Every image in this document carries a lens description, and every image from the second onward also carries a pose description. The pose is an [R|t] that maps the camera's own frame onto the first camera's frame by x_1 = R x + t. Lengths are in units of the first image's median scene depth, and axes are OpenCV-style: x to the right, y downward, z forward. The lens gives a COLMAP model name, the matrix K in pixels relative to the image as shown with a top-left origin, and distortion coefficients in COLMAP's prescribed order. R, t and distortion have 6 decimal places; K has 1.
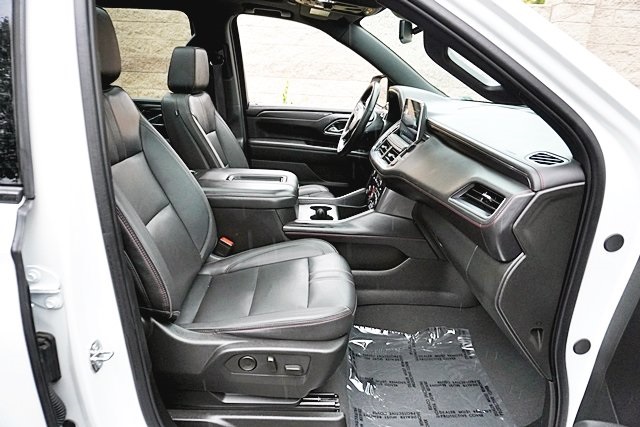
lens RADIAL K [[429.7, 0, 320.0], [0, 429.7, 213.5], [0, 0, 1]] dist [-0.045460, 0.049172]
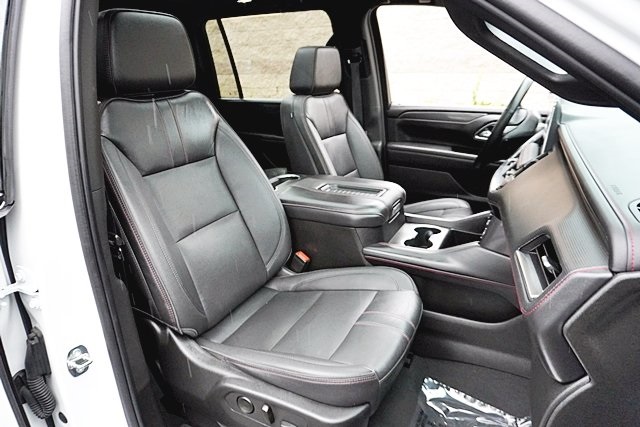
lens RADIAL K [[429.7, 0, 320.0], [0, 429.7, 213.5], [0, 0, 1]] dist [-0.045460, 0.049172]
pose [[0.879844, 0.100727, -0.464467, 0.215202], [-0.098558, 0.994708, 0.029020, -0.052309], [0.464932, 0.020244, 0.885115, 0.186091]]
